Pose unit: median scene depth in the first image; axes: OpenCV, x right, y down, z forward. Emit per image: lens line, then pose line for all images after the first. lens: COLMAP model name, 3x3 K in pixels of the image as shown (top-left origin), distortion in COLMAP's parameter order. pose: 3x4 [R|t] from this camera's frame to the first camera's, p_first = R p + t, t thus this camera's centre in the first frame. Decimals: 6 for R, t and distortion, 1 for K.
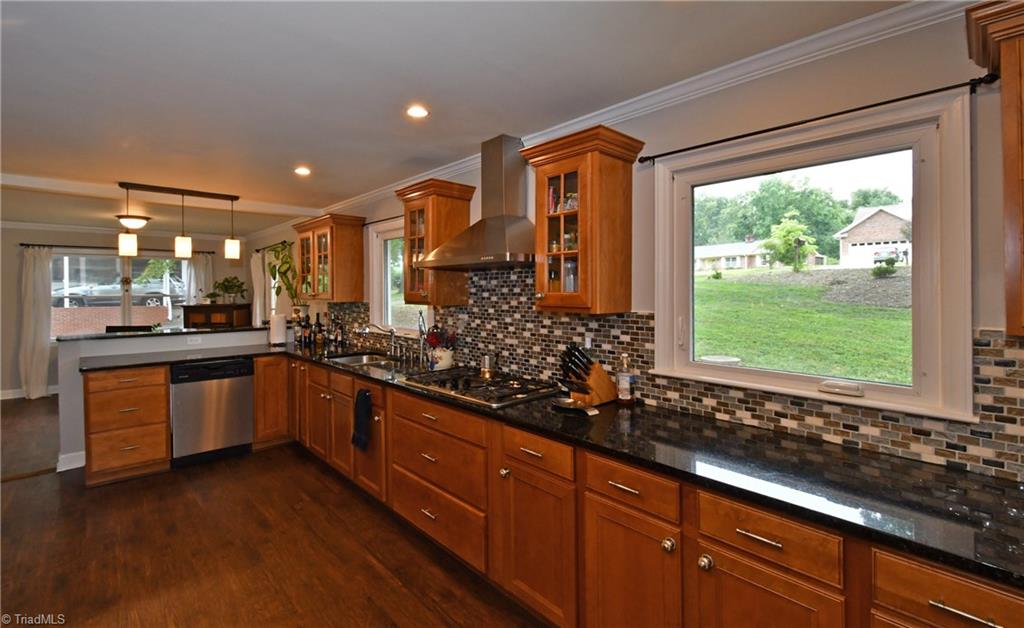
lens RADIAL K [[453.3, 0, 506.1], [0, 453.3, 295.2], [0, 0, 1]] dist [0.004040, -0.000241]
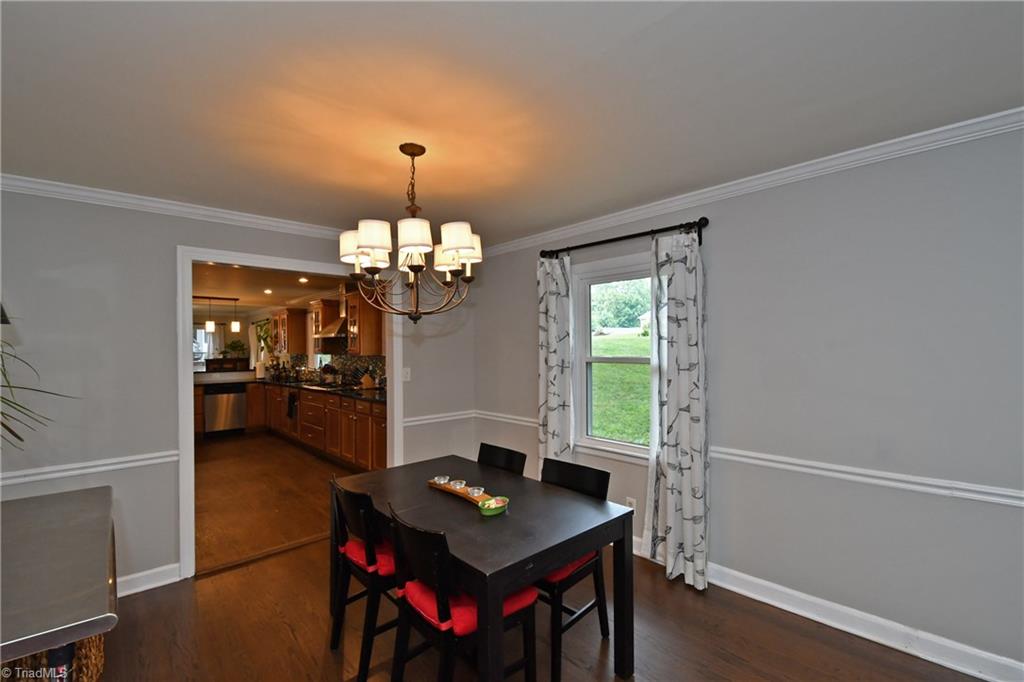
lens RADIAL K [[446.3, 0, 506.7], [0, 446.3, 342.3], [0, 0, 1]] dist [-0.000192, 0.000075]
pose [[0.999933, -0.010077, -0.005621, 0.581490], [0.009957, 0.999729, -0.021035, 0.013029], [0.005831, 0.020978, 0.999763, -0.921471]]
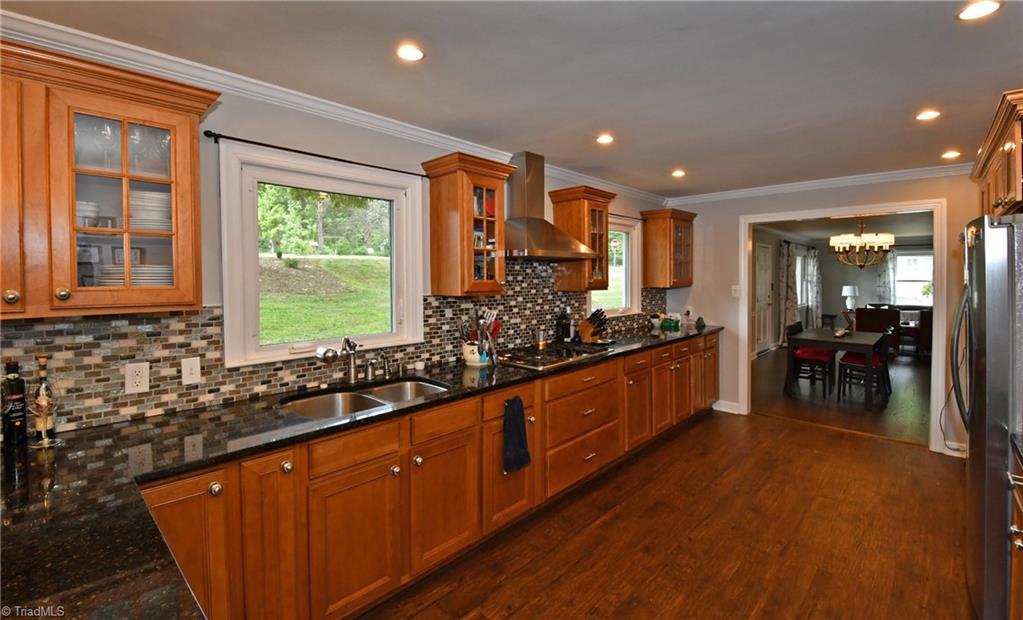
lens RADIAL K [[452.8, 0, 490.8], [0, 452.8, 272.7], [0, 0, 1]] dist [0.004040, -0.000241]
pose [[-0.046933, -0.007878, 0.998867, -0.804440], [0.001451, 0.999967, 0.007955, -0.023786], [-0.998897, 0.001822, -0.046920, 0.758584]]
